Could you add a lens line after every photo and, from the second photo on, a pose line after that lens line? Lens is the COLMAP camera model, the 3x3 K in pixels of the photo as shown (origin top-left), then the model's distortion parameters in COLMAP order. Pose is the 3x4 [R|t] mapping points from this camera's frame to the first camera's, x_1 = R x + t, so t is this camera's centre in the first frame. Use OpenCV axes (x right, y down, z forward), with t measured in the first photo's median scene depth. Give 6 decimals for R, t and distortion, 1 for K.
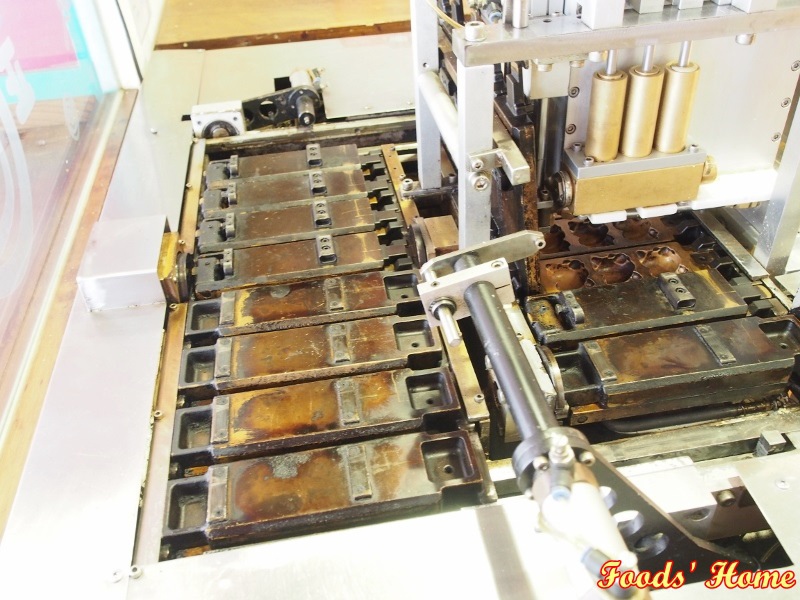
lens RADIAL K [[721.0, 0, 400.0], [0, 721.0, 300.1], [0, 0, 1]] dist [-0.014893, 0.012402]
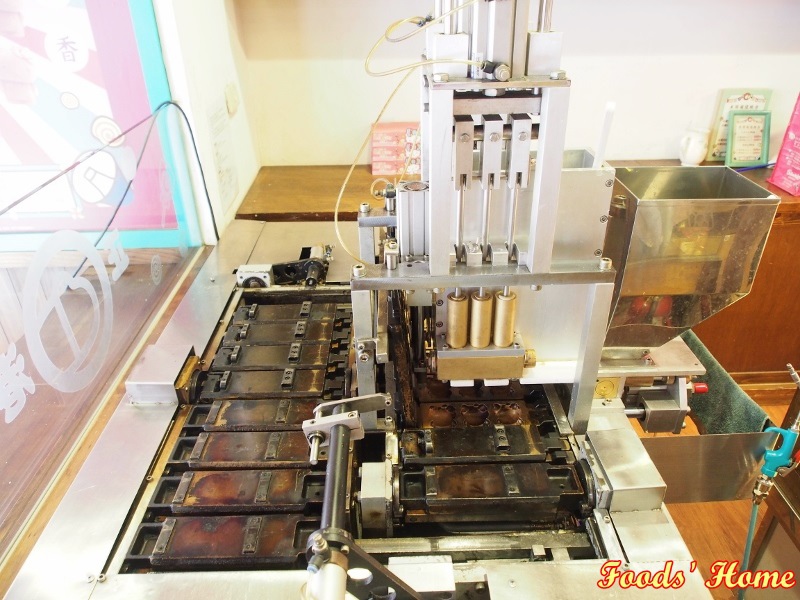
lens RADIAL K [[569.9, 0, 401.6], [0, 569.9, 300.0], [0, 0, 1]] dist [-0.017819, -0.010131]
pose [[0.989875, 0.102385, -0.098309, 0.270653], [-0.115478, 0.983630, -0.138336, -0.109076], [0.082536, 0.148288, 0.985494, -0.226124]]
